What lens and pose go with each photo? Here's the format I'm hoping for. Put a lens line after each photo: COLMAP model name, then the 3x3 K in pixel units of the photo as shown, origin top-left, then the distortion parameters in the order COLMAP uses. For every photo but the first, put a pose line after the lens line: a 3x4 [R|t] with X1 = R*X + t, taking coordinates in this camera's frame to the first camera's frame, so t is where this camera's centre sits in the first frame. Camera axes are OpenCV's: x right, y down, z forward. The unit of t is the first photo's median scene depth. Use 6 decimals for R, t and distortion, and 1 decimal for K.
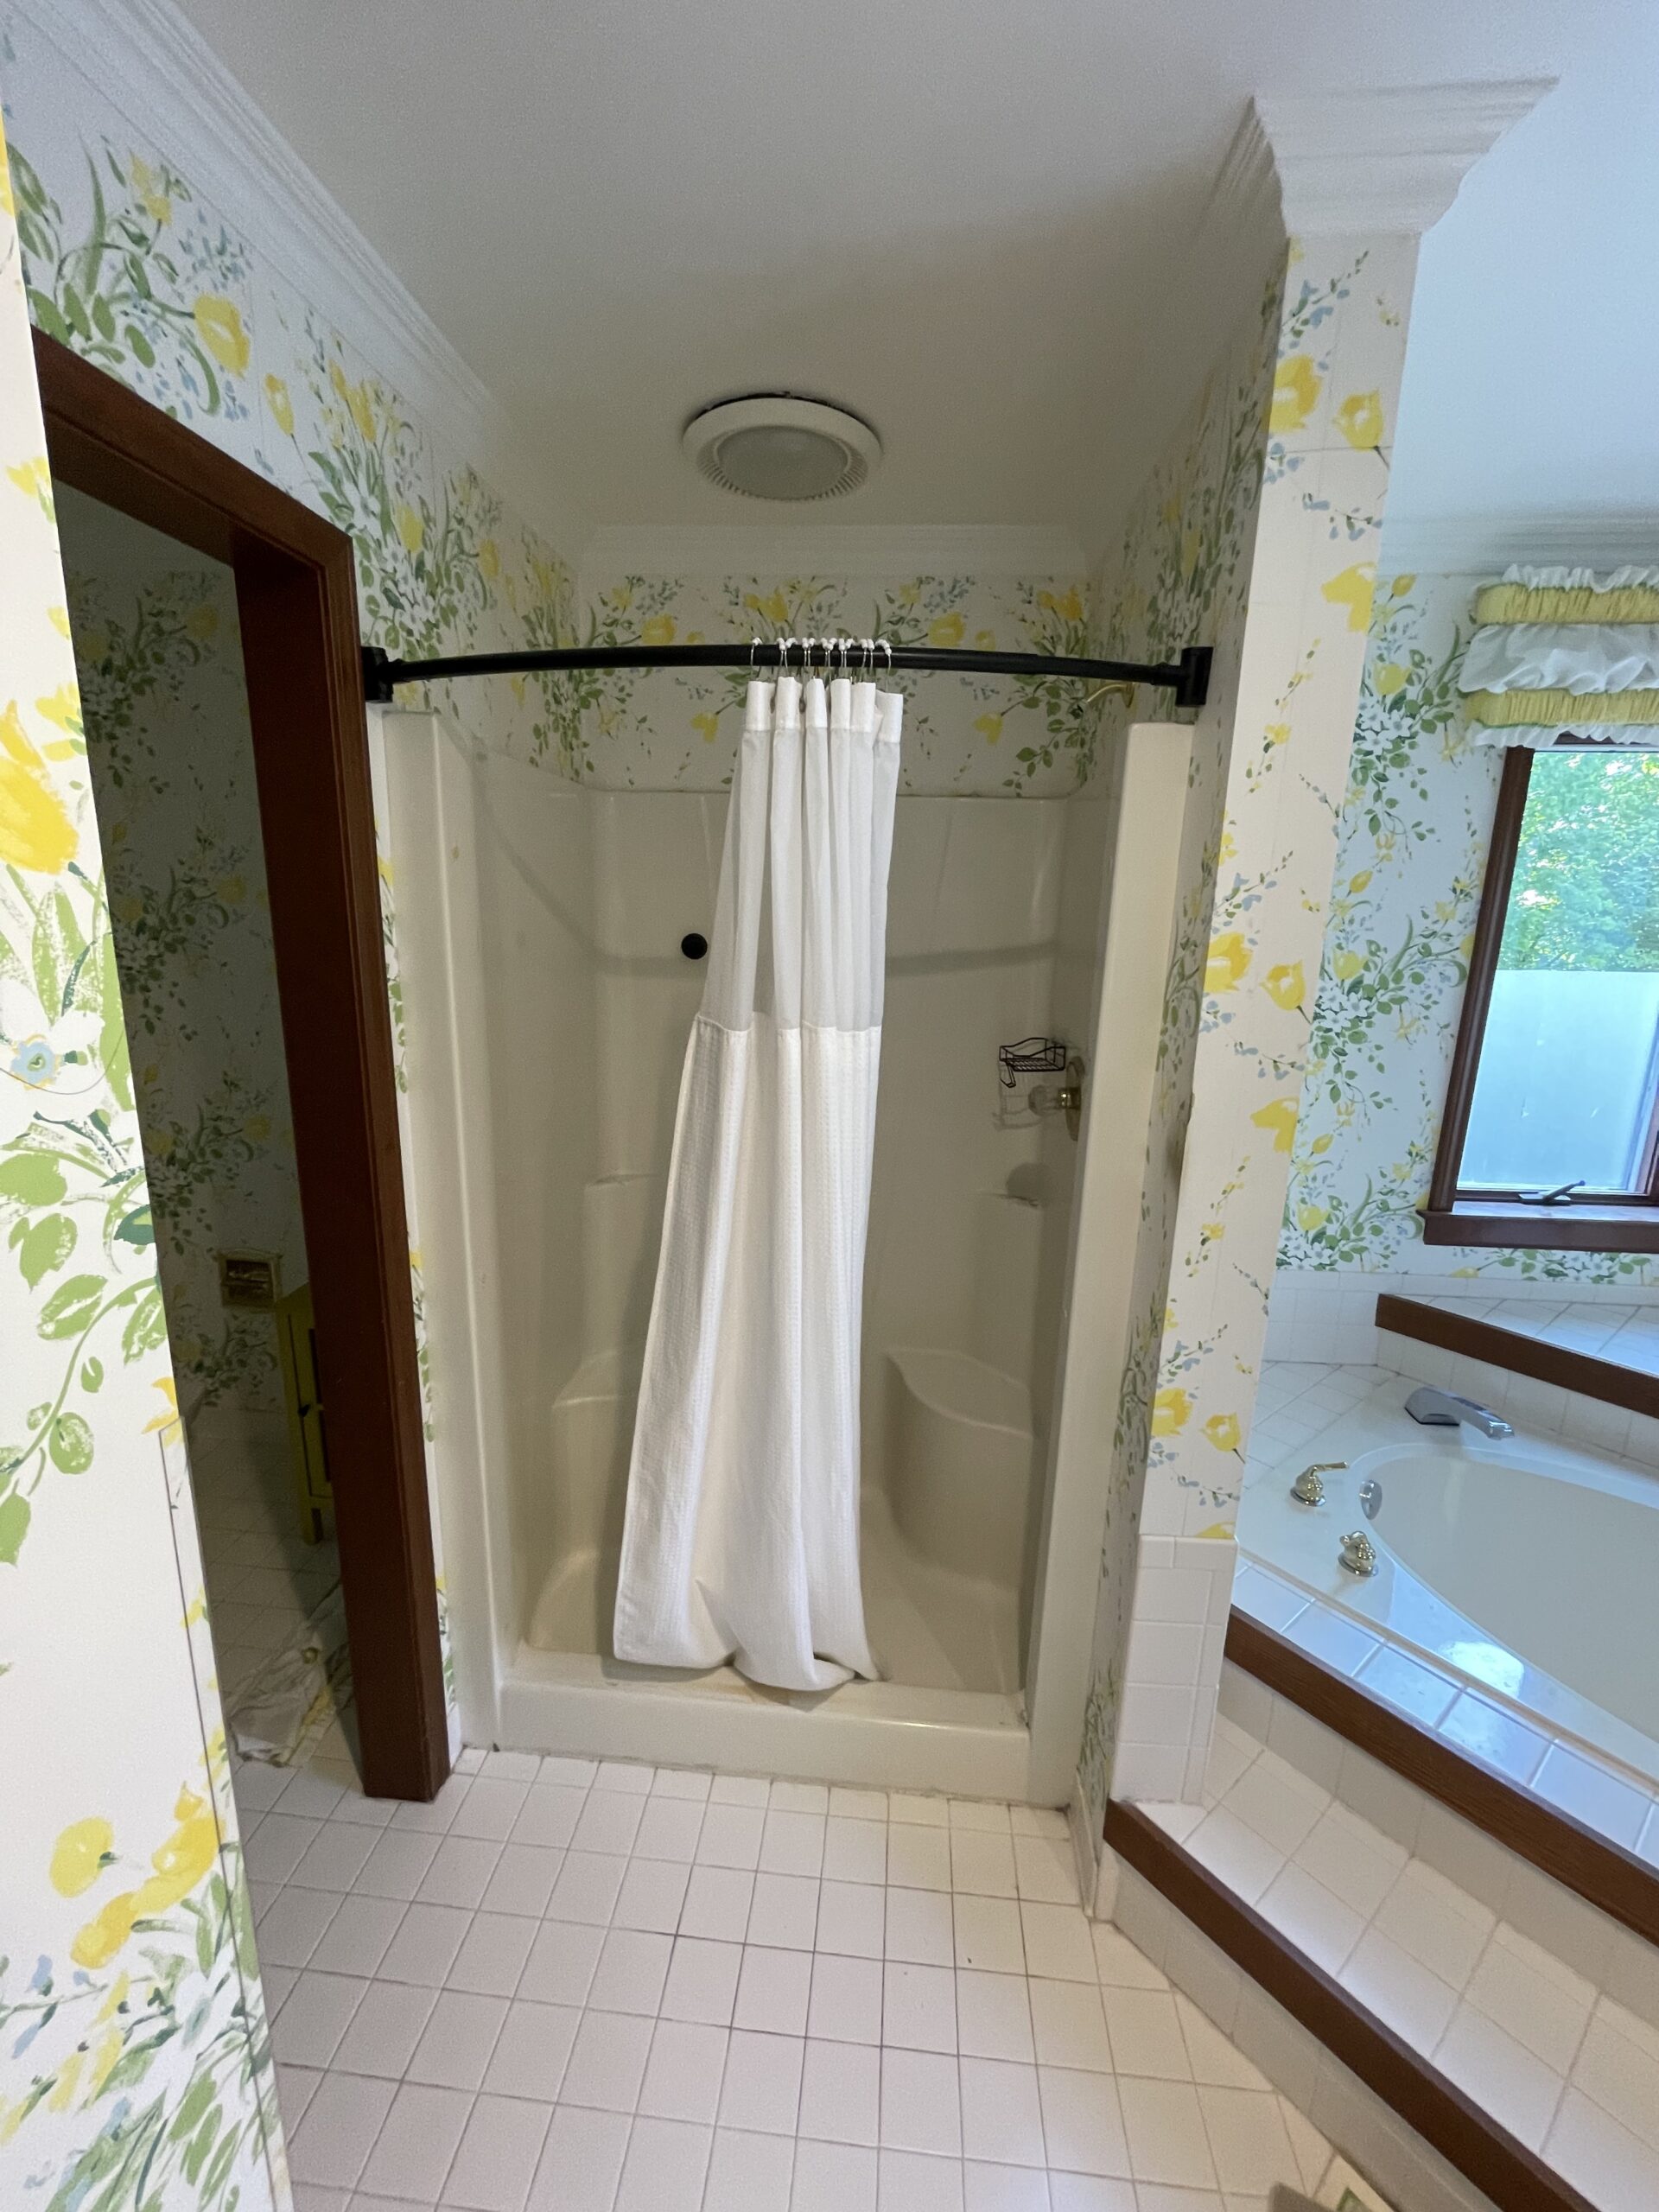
lens RADIAL K [[896.9, 0, 829.5], [0, 896.9, 1106.0], [0, 0, 1]] dist [-0.003628, 0.000556]
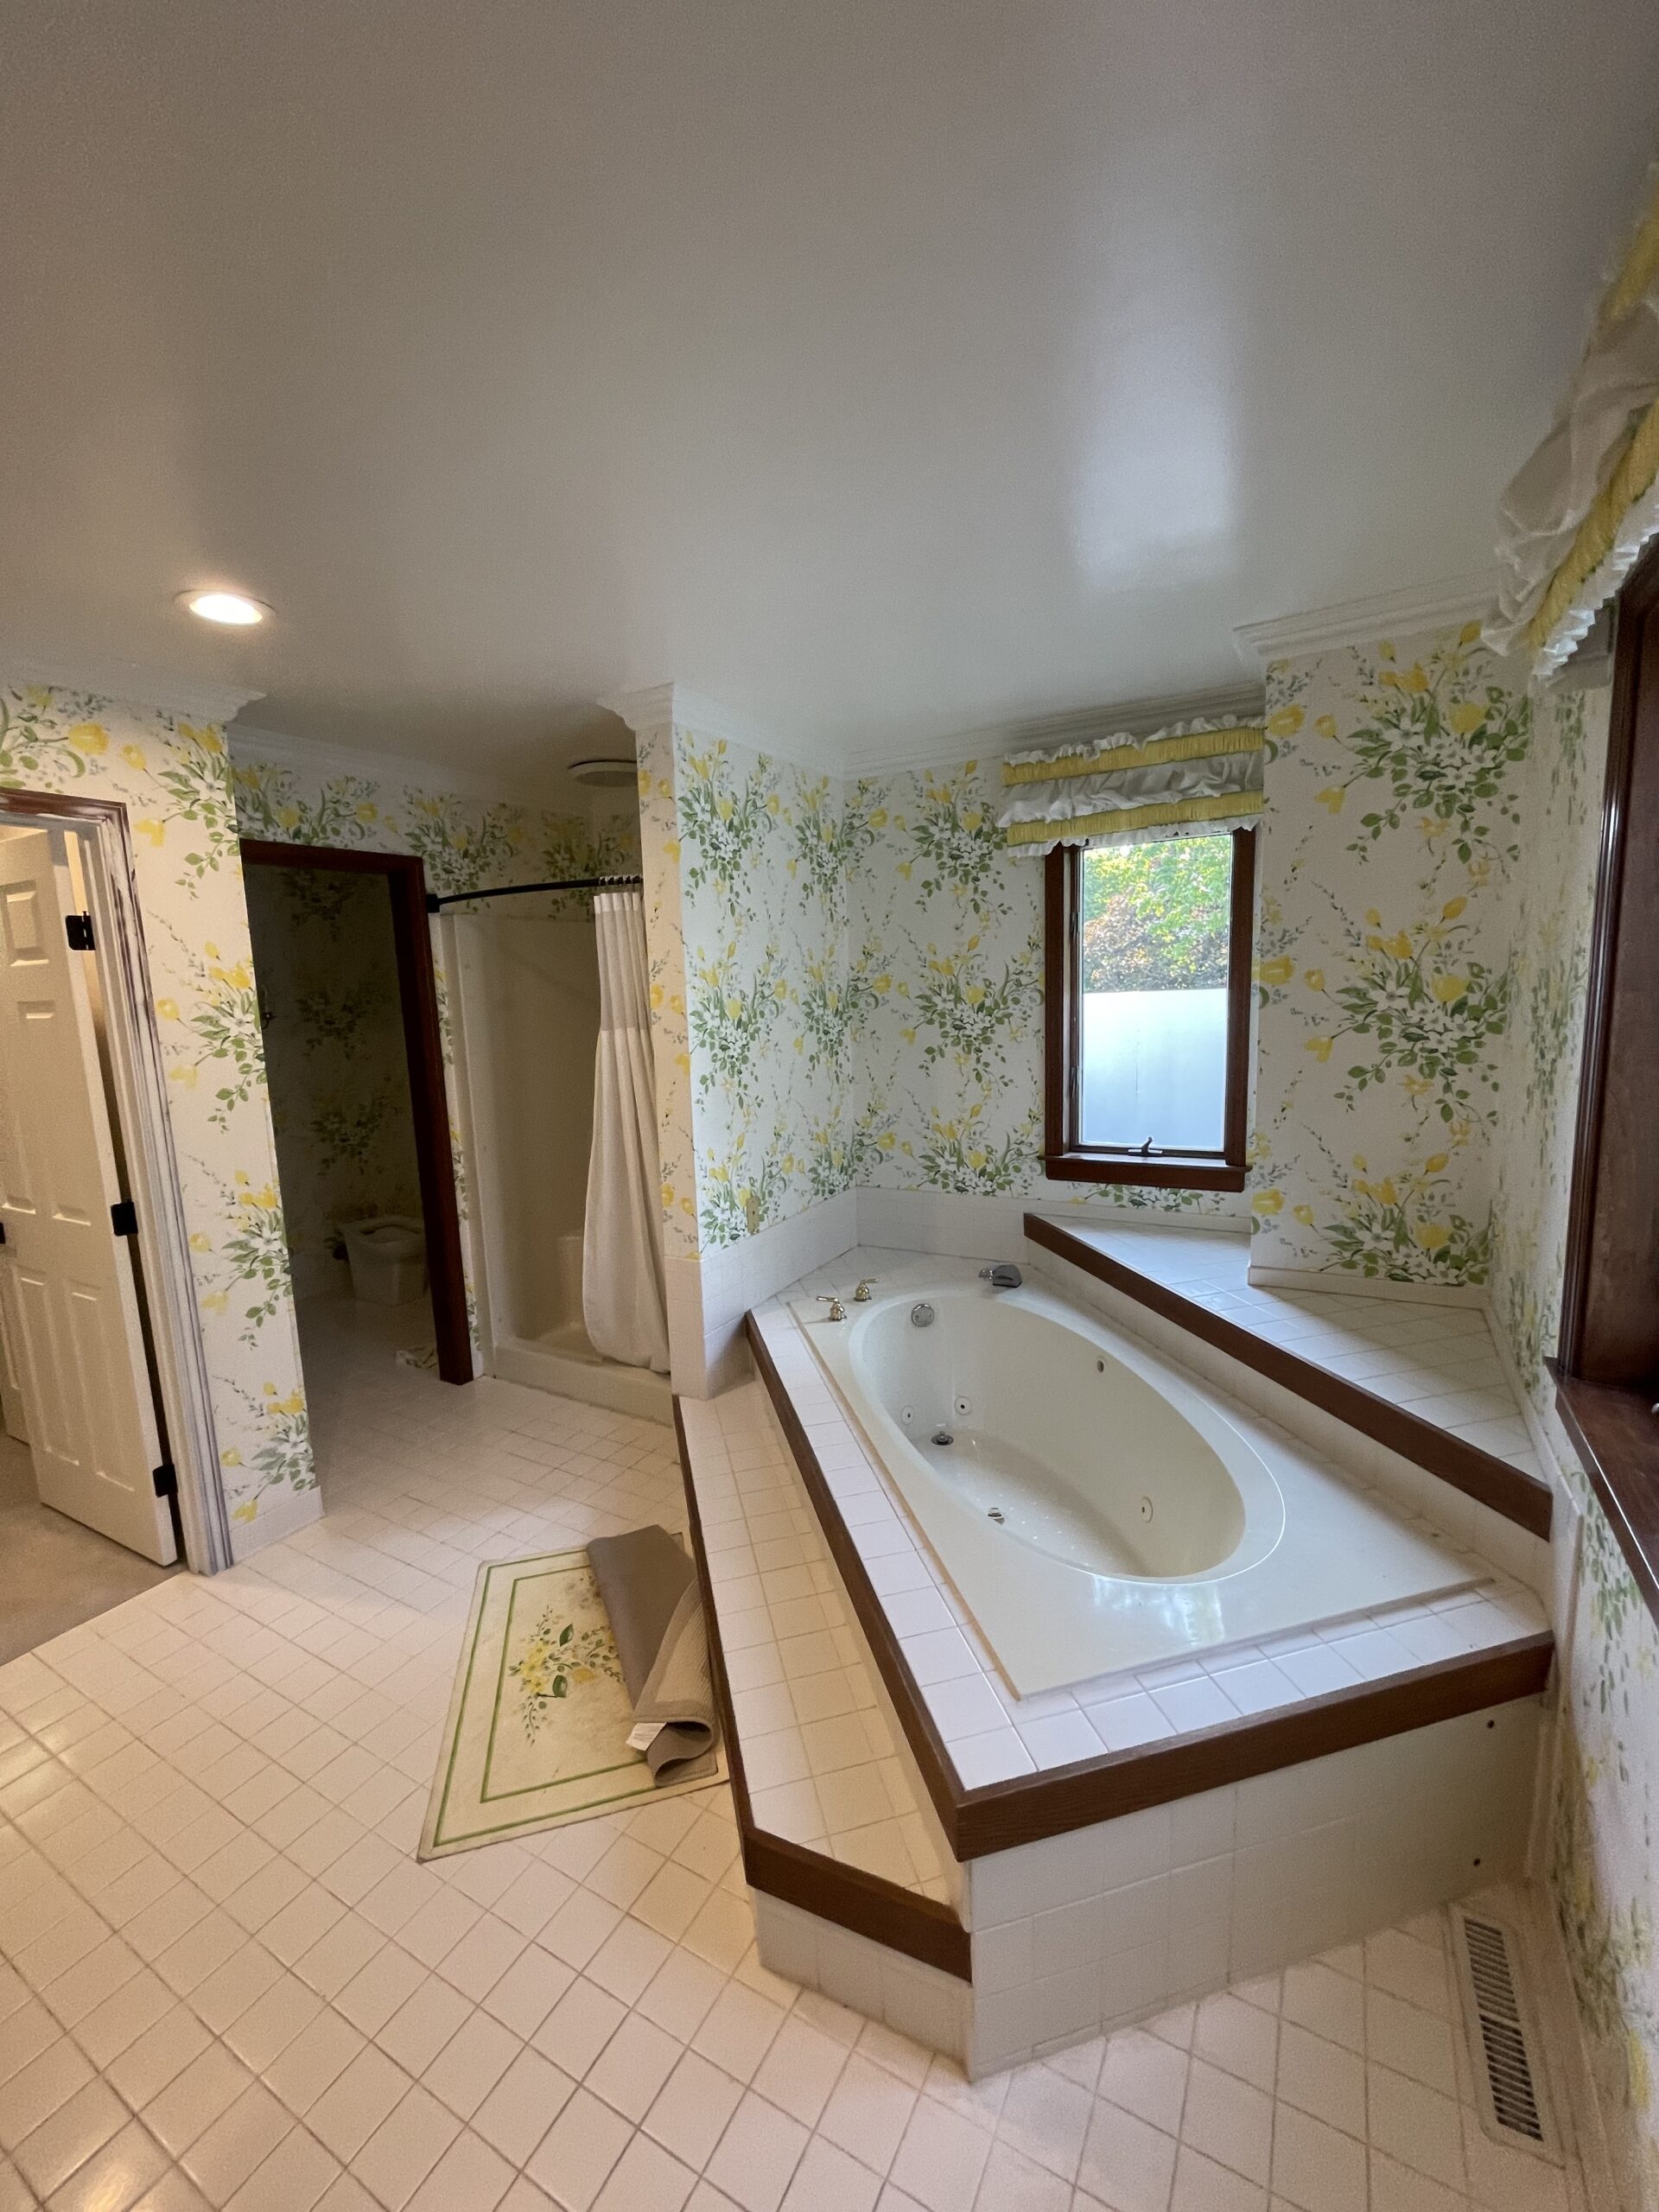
lens RADIAL K [[896.9, 0, 829.5], [0, 896.9, 1106.0], [0, 0, 1]] dist [-0.003628, 0.000556]
pose [[0.908628, 0.004006, -0.417588, 1.195092], [-0.033550, 0.997422, -0.063433, 0.175055], [0.416258, 0.071647, 0.906420, -0.624190]]
